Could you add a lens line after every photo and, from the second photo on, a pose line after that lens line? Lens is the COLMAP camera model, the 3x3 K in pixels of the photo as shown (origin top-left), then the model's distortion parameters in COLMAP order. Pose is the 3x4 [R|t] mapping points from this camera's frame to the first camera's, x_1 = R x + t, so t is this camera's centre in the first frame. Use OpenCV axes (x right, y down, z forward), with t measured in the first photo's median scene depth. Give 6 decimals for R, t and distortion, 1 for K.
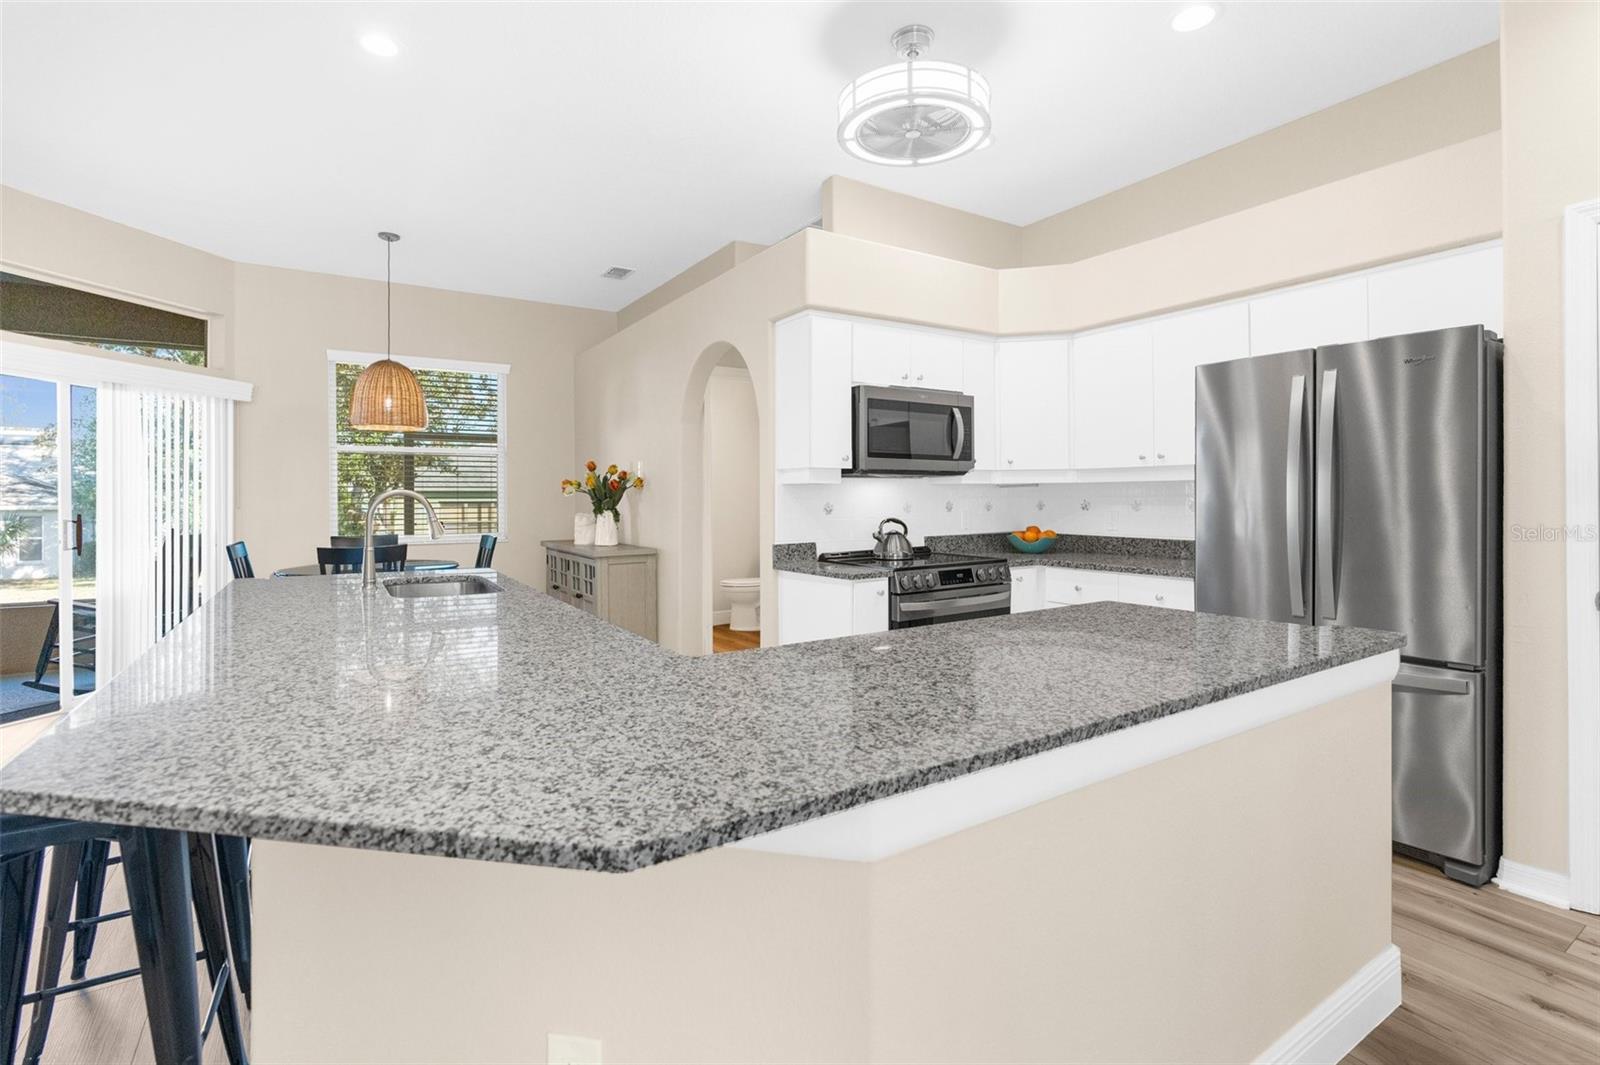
lens RADIAL K [[736.3, 0, 823.4], [0, 736.3, 485.3], [0, 0, 1]] dist [-0.012950, 0.003937]
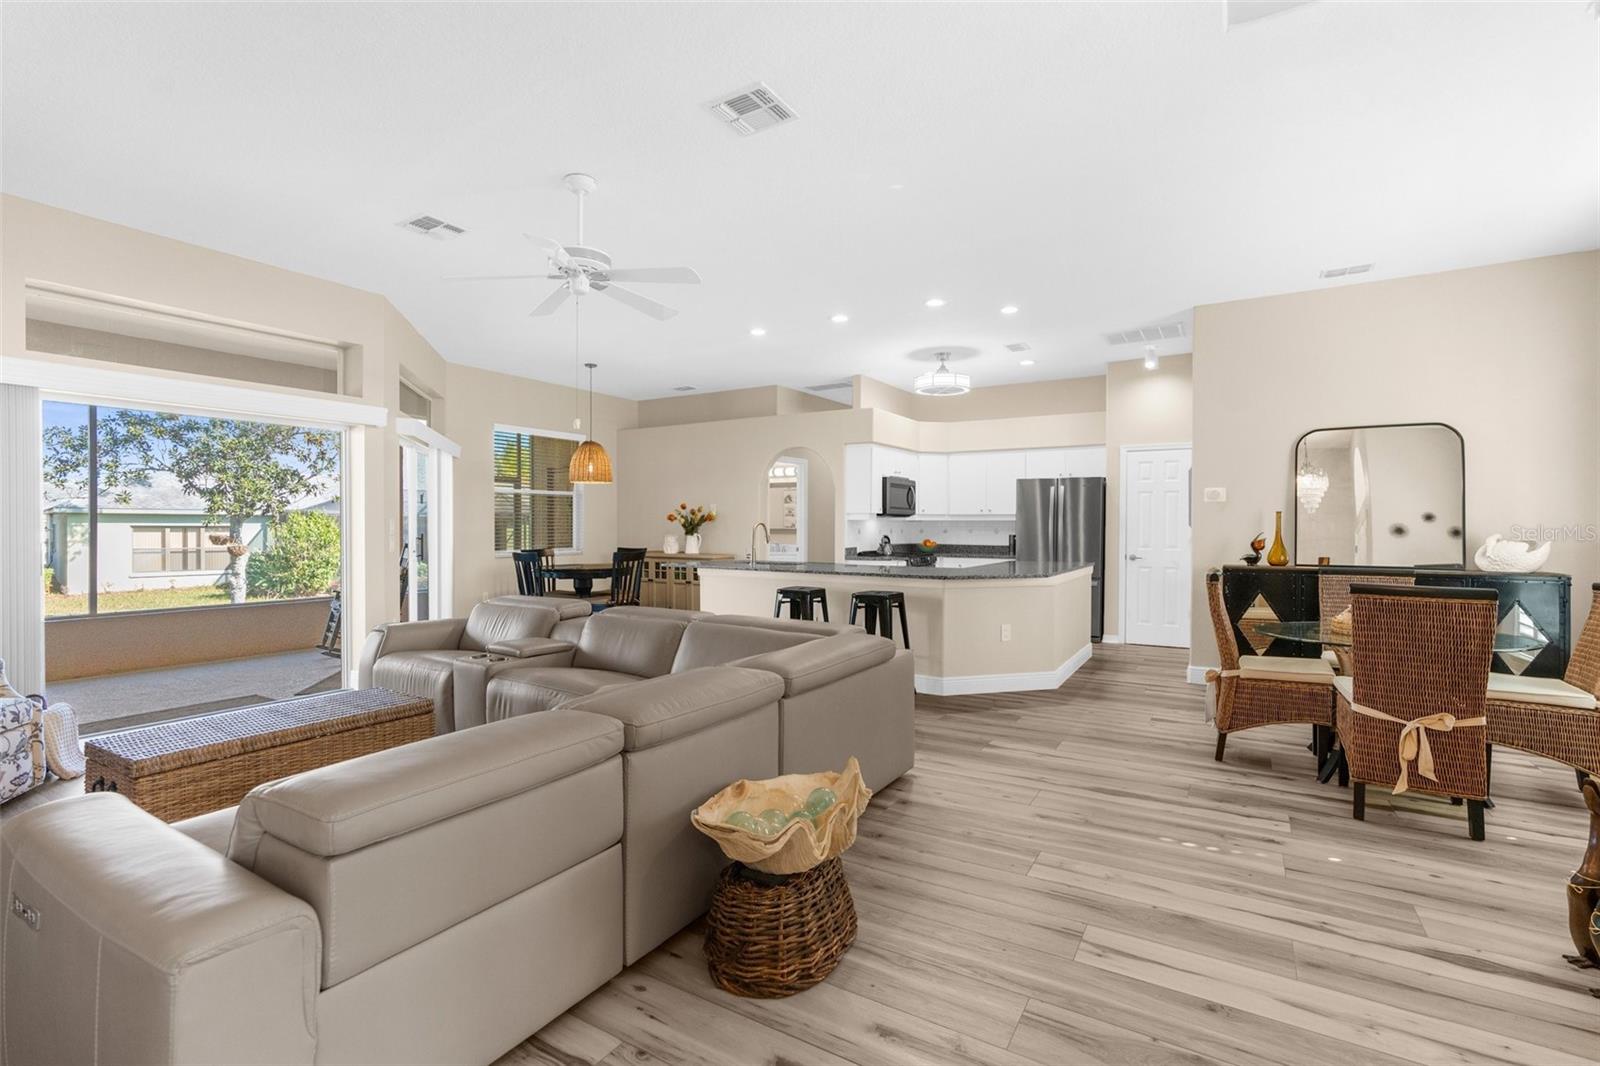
lens RADIAL K [[736.3, 0, 794.9], [0, 736.3, 538.9], [0, 0, 1]] dist [-0.012950, 0.003937]
pose [[0.896583, -0.000875, 0.442874, -1.130180], [-0.014901, 0.999372, 0.032140, -0.012708], [-0.442624, -0.035415, 0.896008, -0.852793]]
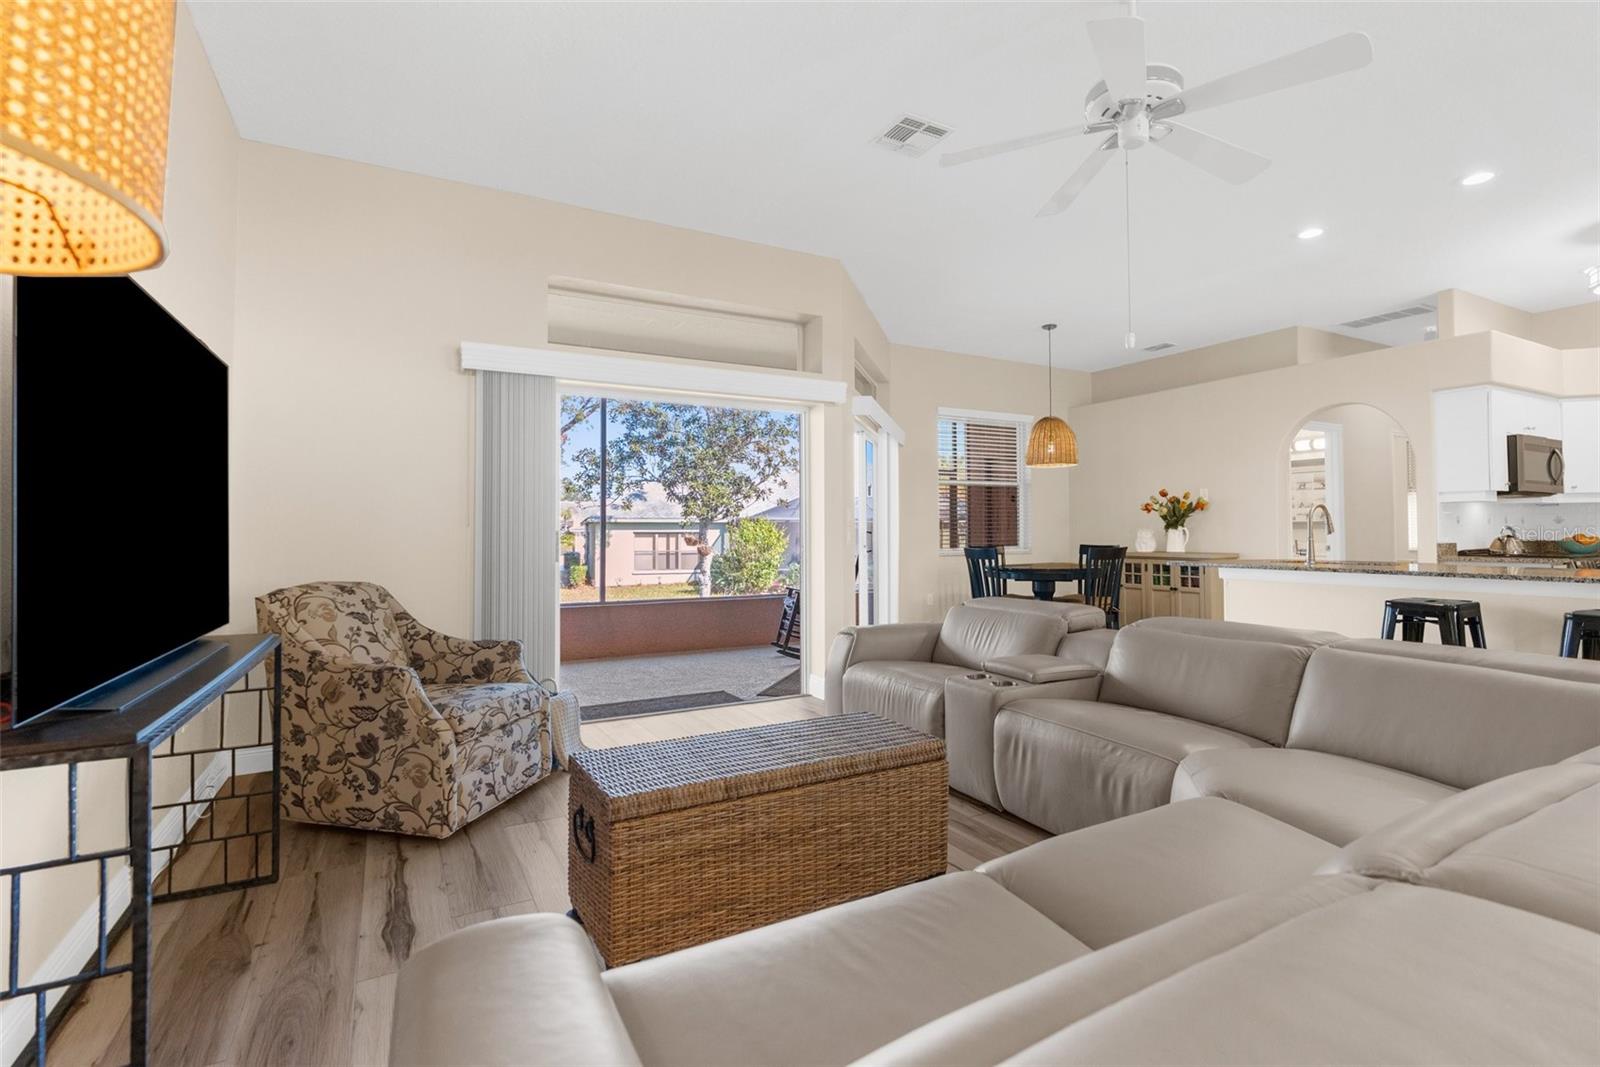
lens RADIAL K [[736.3, 0, 804.8], [0, 736.3, 527.0], [0, 0, 1]] dist [-0.012950, 0.003937]
pose [[0.998582, -0.002921, -0.053158, -1.212916], [0.003397, 0.999955, 0.008861, 0.029582], [0.053130, -0.009029, 0.998547, -0.501050]]
